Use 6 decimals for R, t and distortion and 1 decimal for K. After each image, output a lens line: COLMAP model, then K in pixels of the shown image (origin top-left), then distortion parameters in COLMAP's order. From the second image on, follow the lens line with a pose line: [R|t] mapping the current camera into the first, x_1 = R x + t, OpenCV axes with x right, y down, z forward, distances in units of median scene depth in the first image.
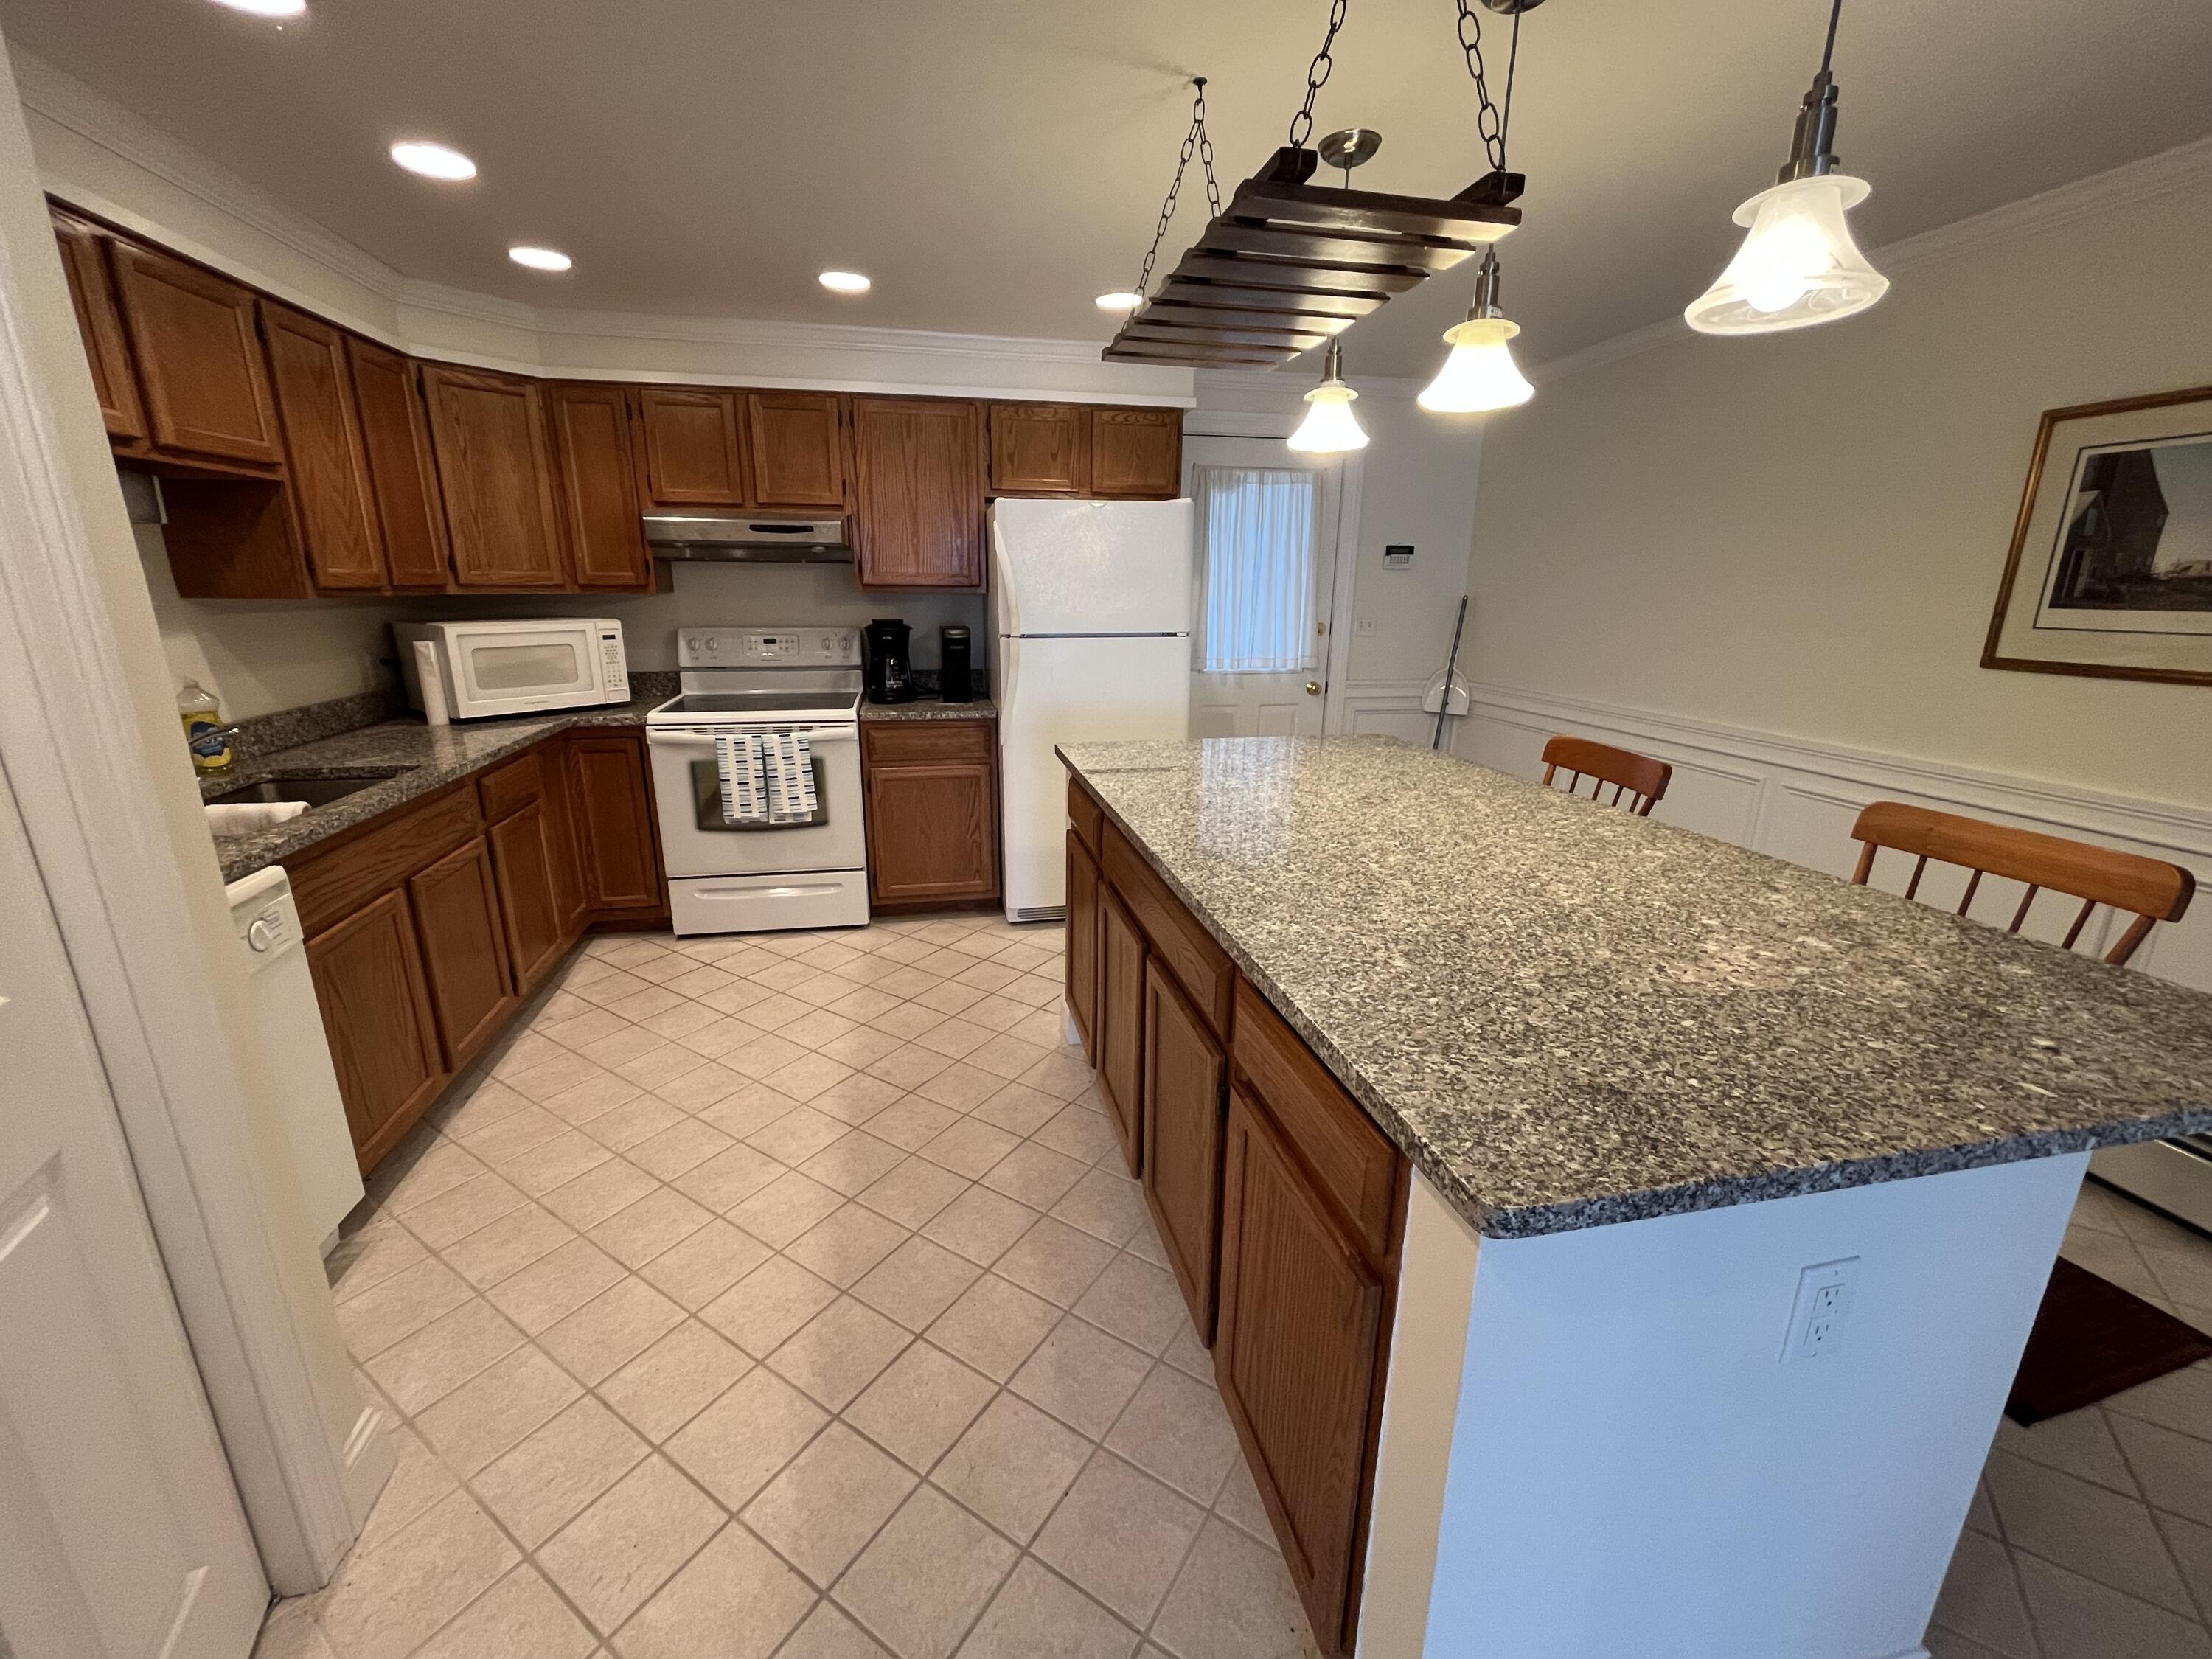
lens RADIAL K [[895.9, 0, 1093.4], [0, 895.9, 835.5], [0, 0, 1]] dist [-0.002623, 0.000027]
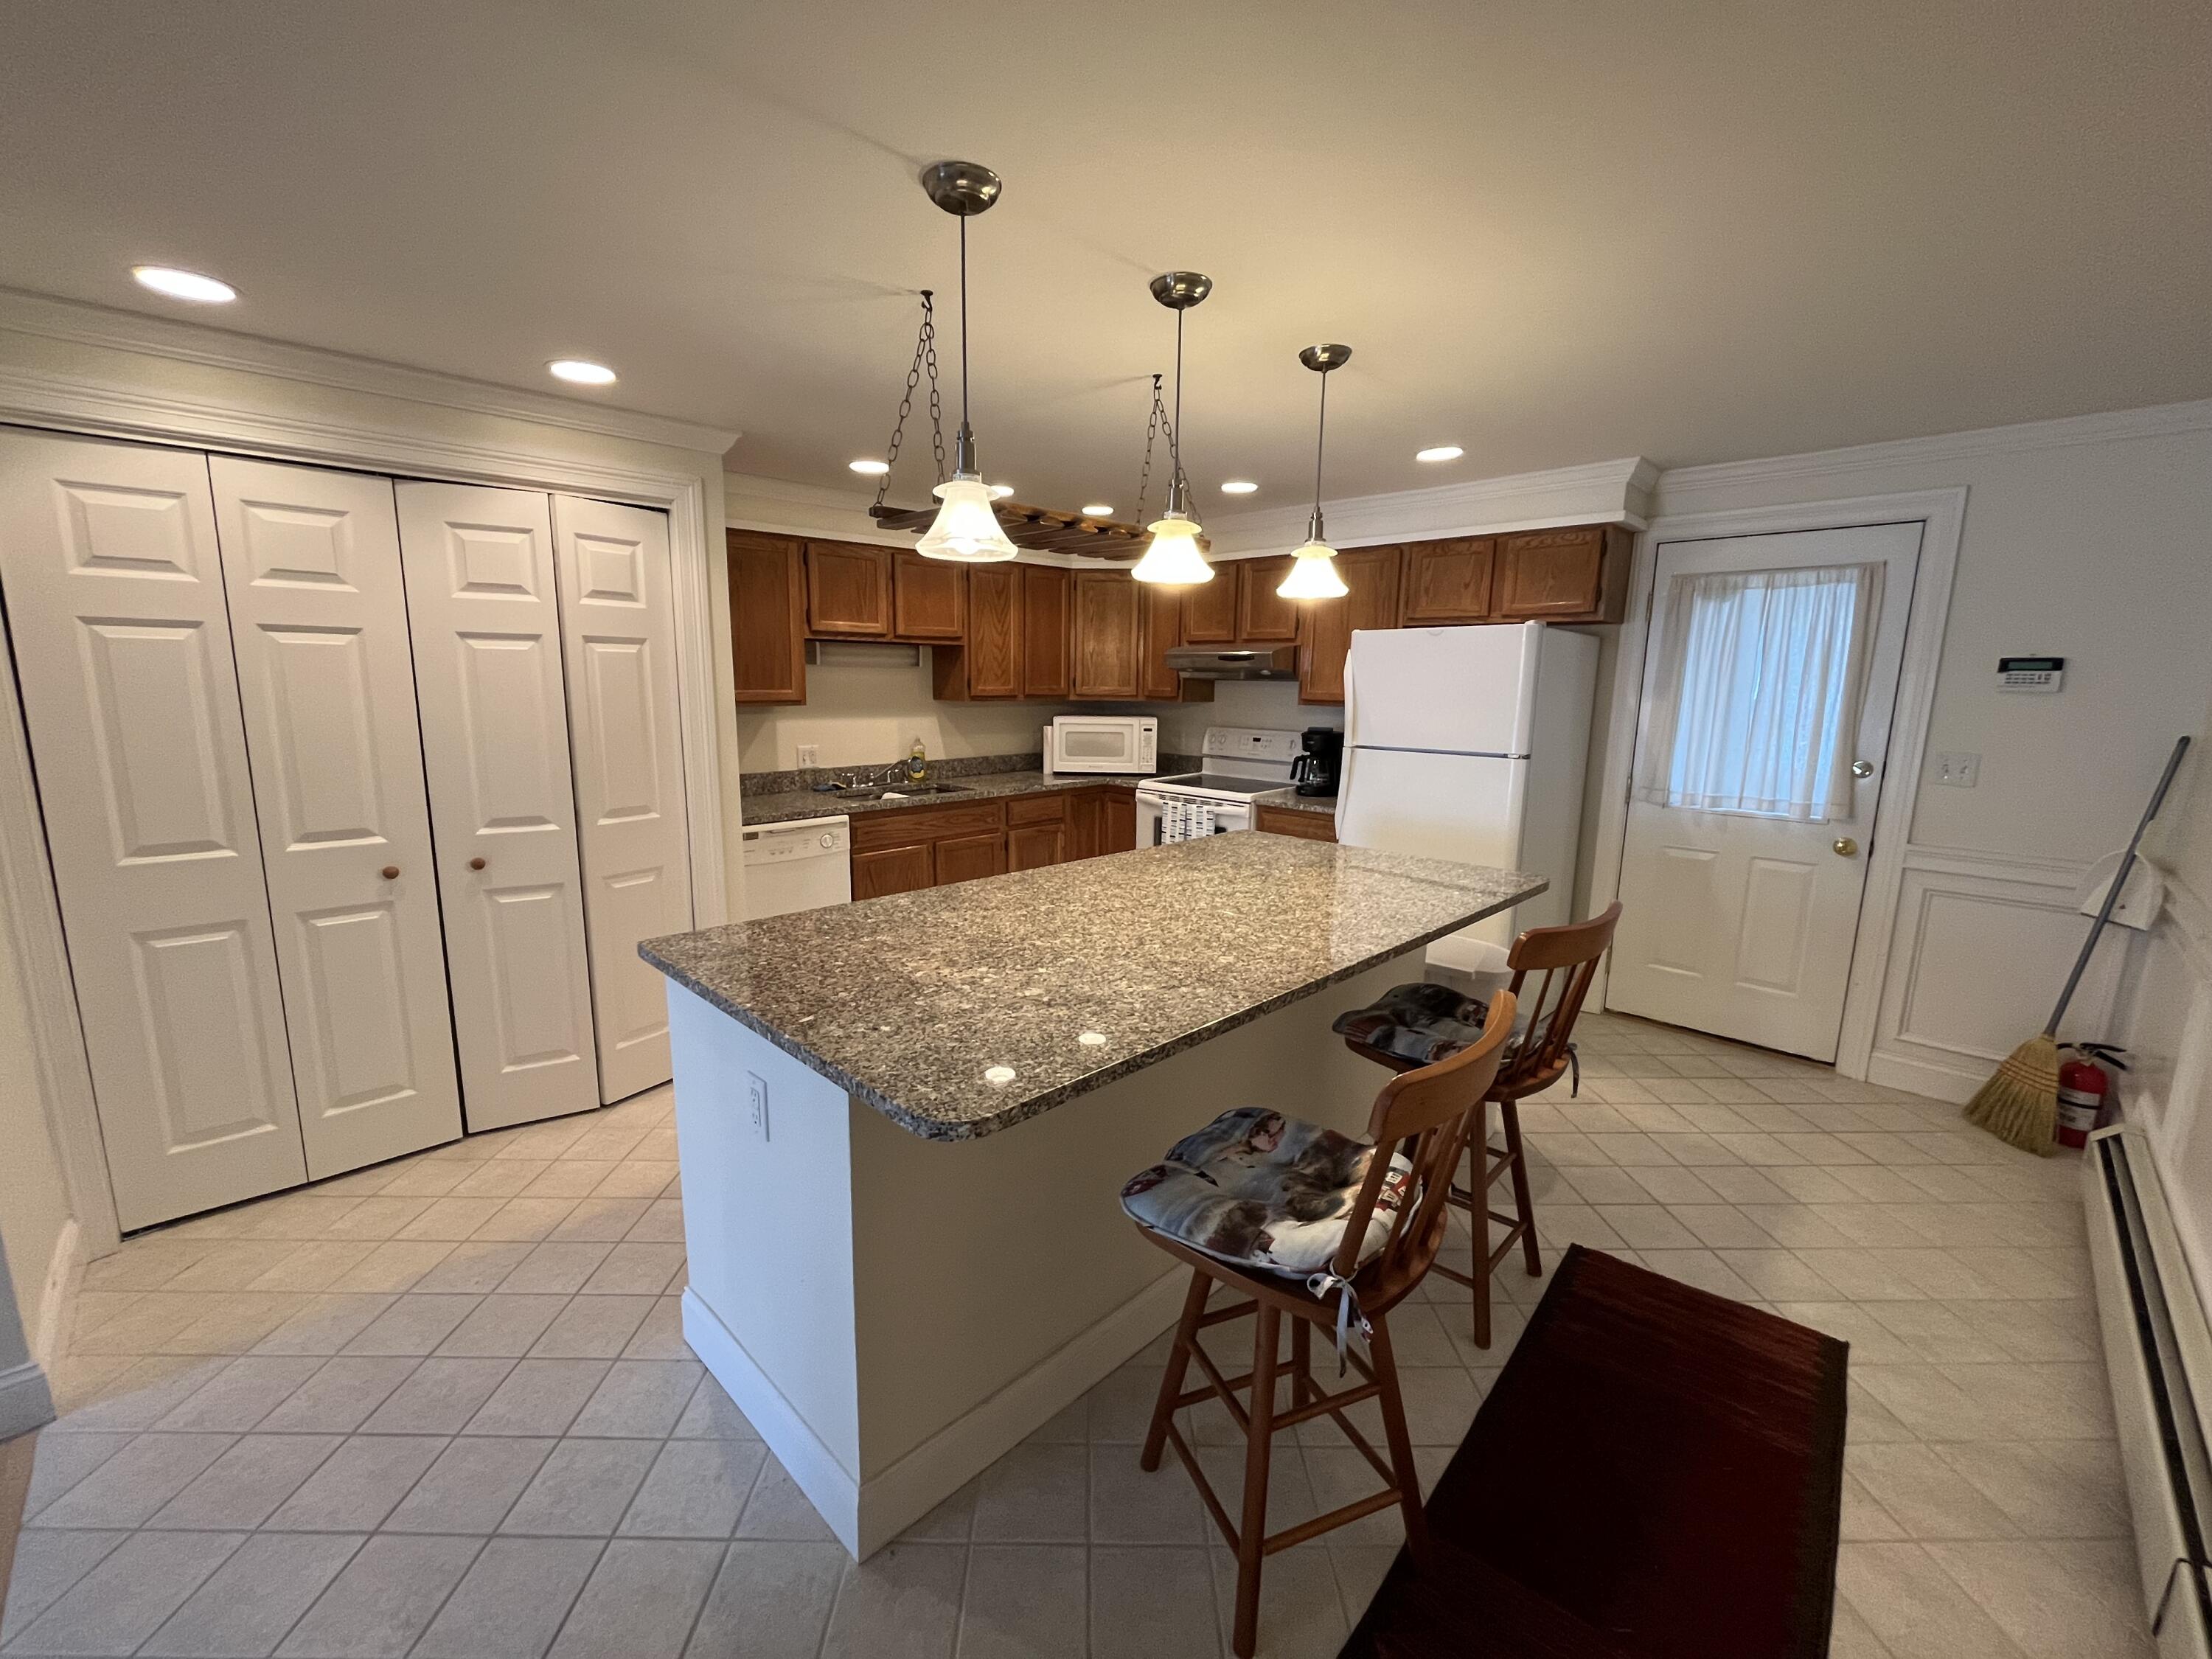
lens RADIAL K [[895.9, 0, 1093.4], [0, 895.9, 835.5], [0, 0, 1]] dist [-0.002623, 0.000027]
pose [[0.548845, 0.145860, -0.823100, 0.747787], [-0.236236, 0.971585, 0.014651, -0.055303], [0.801849, 0.186404, 0.567708, 0.117515]]
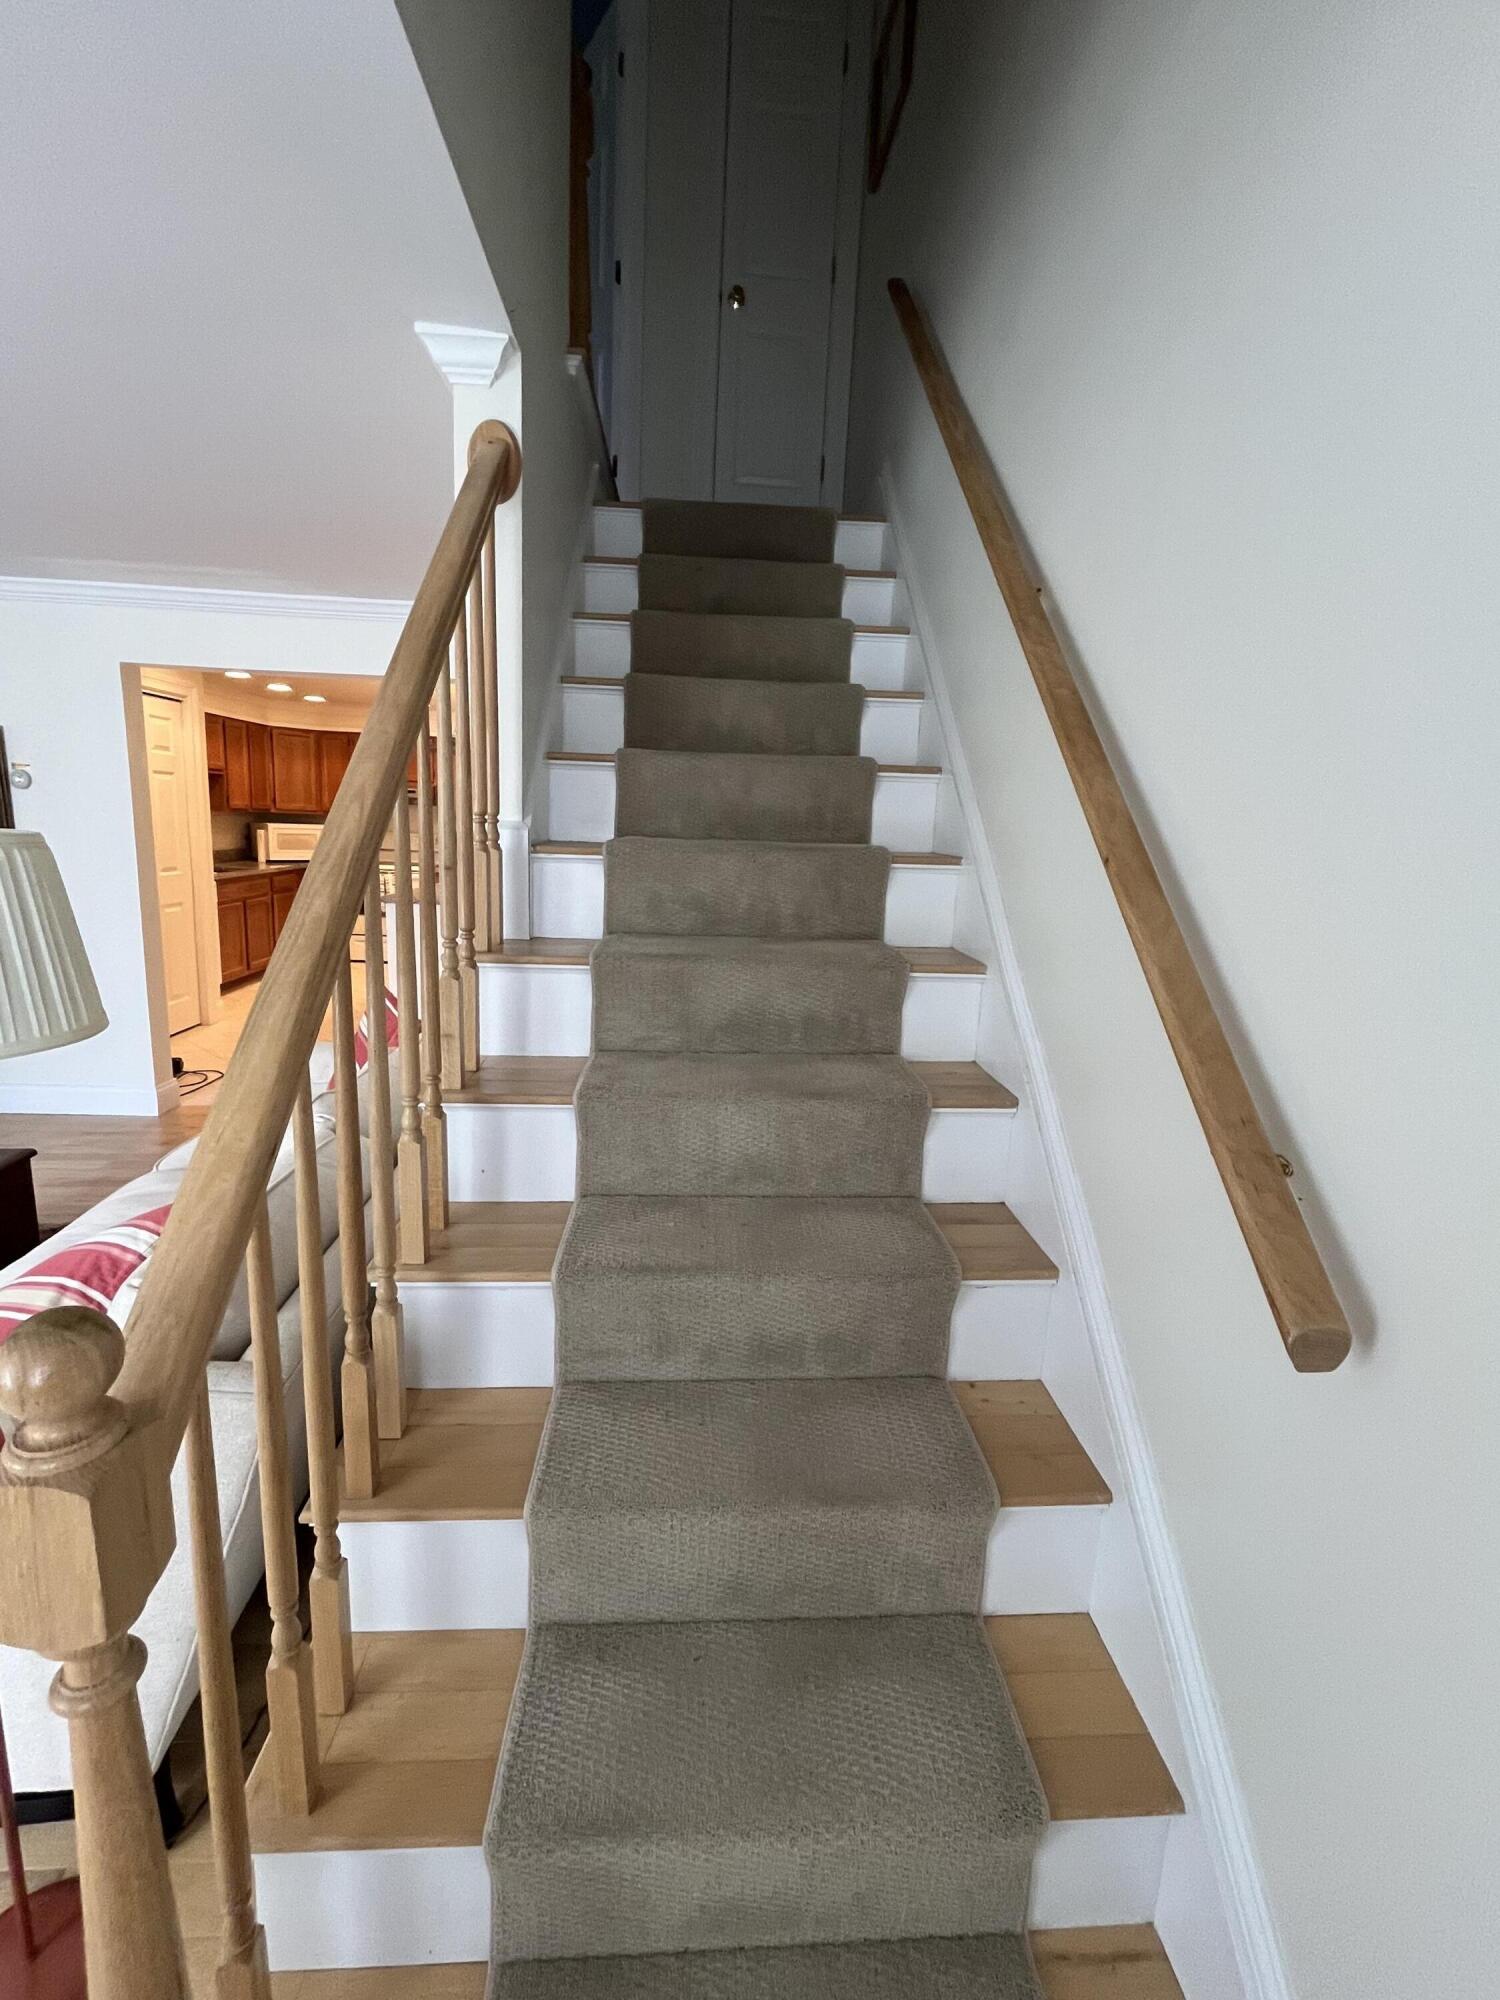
lens RADIAL K [[872.4, 0, 750.0], [0, 872.4, 1000.0], [0, 0, 1]] dist [-0.003183, -0.000107]
pose [[0.989222, 0.069961, -0.128632, 1.003416], [-0.080072, 0.993949, -0.075190, 0.345658], [0.122593, 0.084680, 0.988838, -1.268152]]
